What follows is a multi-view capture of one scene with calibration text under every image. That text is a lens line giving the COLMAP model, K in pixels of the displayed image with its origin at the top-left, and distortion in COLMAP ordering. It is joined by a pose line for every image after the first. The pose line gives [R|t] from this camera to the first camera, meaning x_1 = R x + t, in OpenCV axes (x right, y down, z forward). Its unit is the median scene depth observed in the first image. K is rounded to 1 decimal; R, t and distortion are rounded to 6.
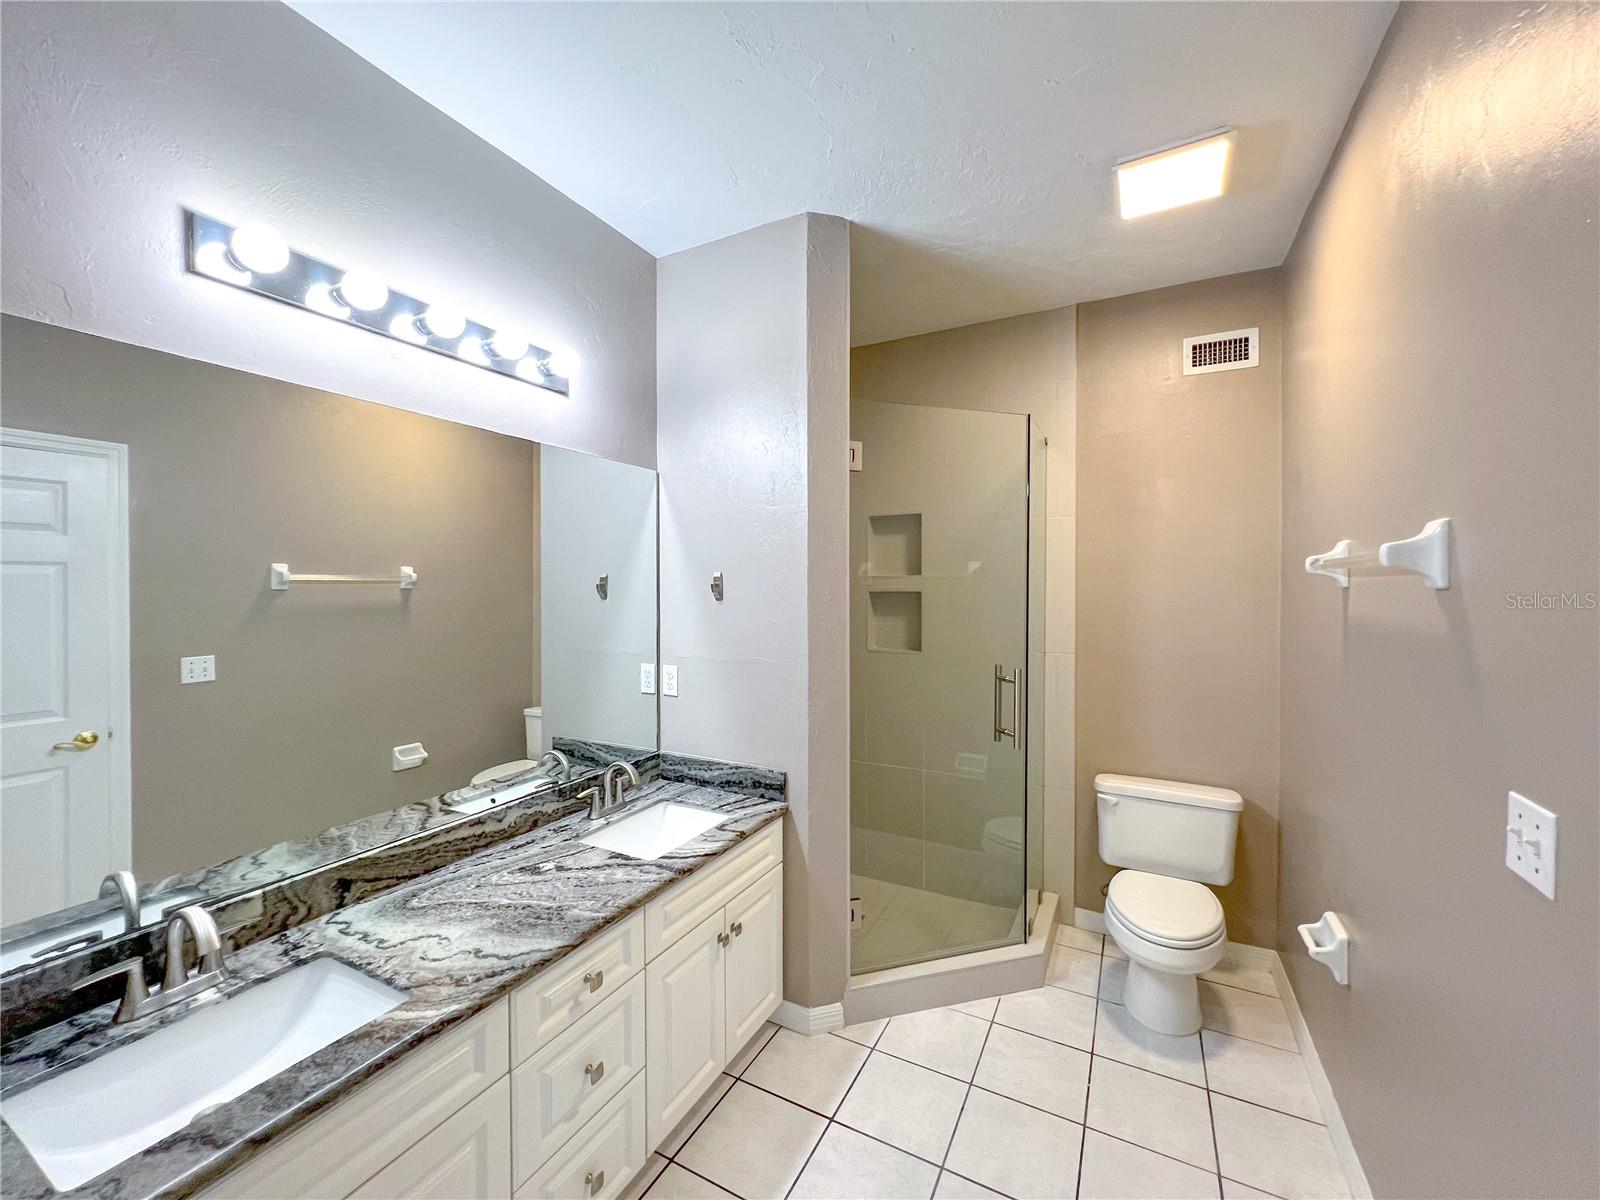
lens RADIAL K [[641.3, 0, 795.3], [0, 641.3, 597.0], [0, 0, 1]] dist [-0.000002, 0.000076]
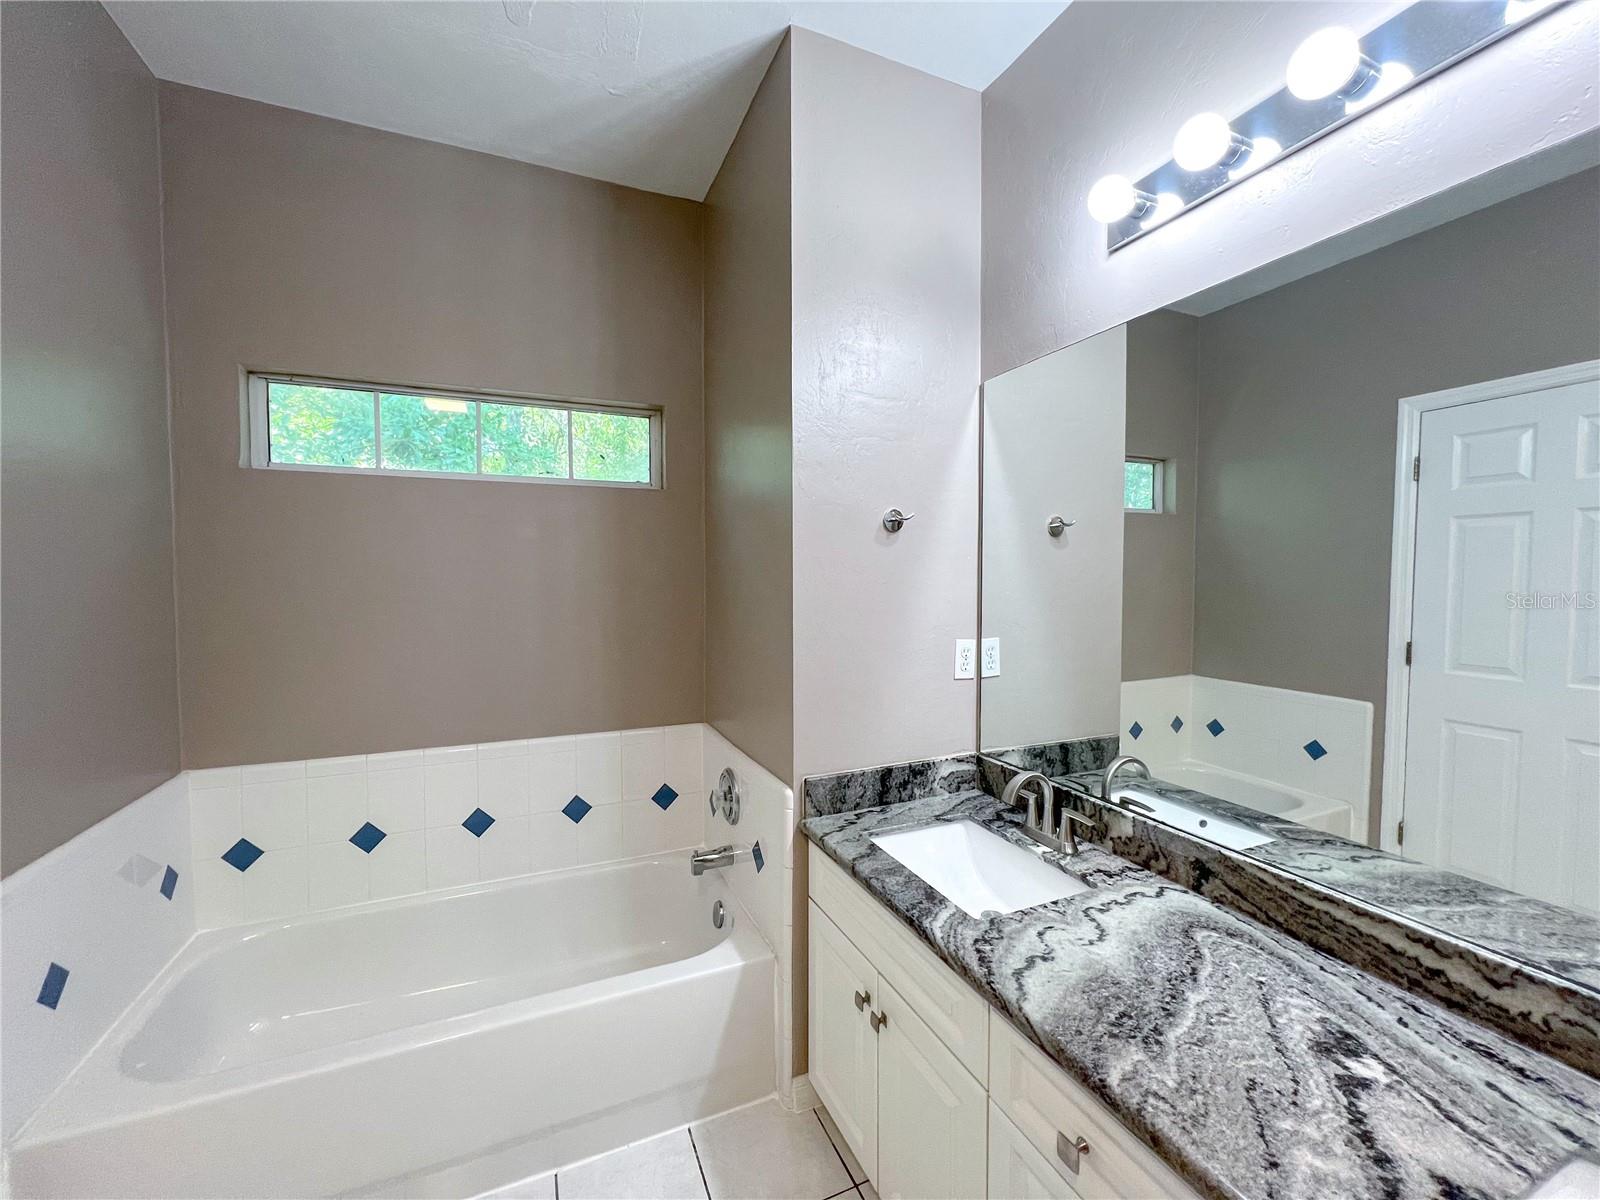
lens RADIAL K [[642.5, 0, 800.0], [0, 642.5, 600.0], [0, 0, 1]] dist [-0.000358, -0.000297]
pose [[-0.624530, 0.036360, -0.780154, 0.264573], [-0.005363, 0.998692, 0.050838, 0.048221], [0.780982, 0.035934, -0.623518, 1.033636]]
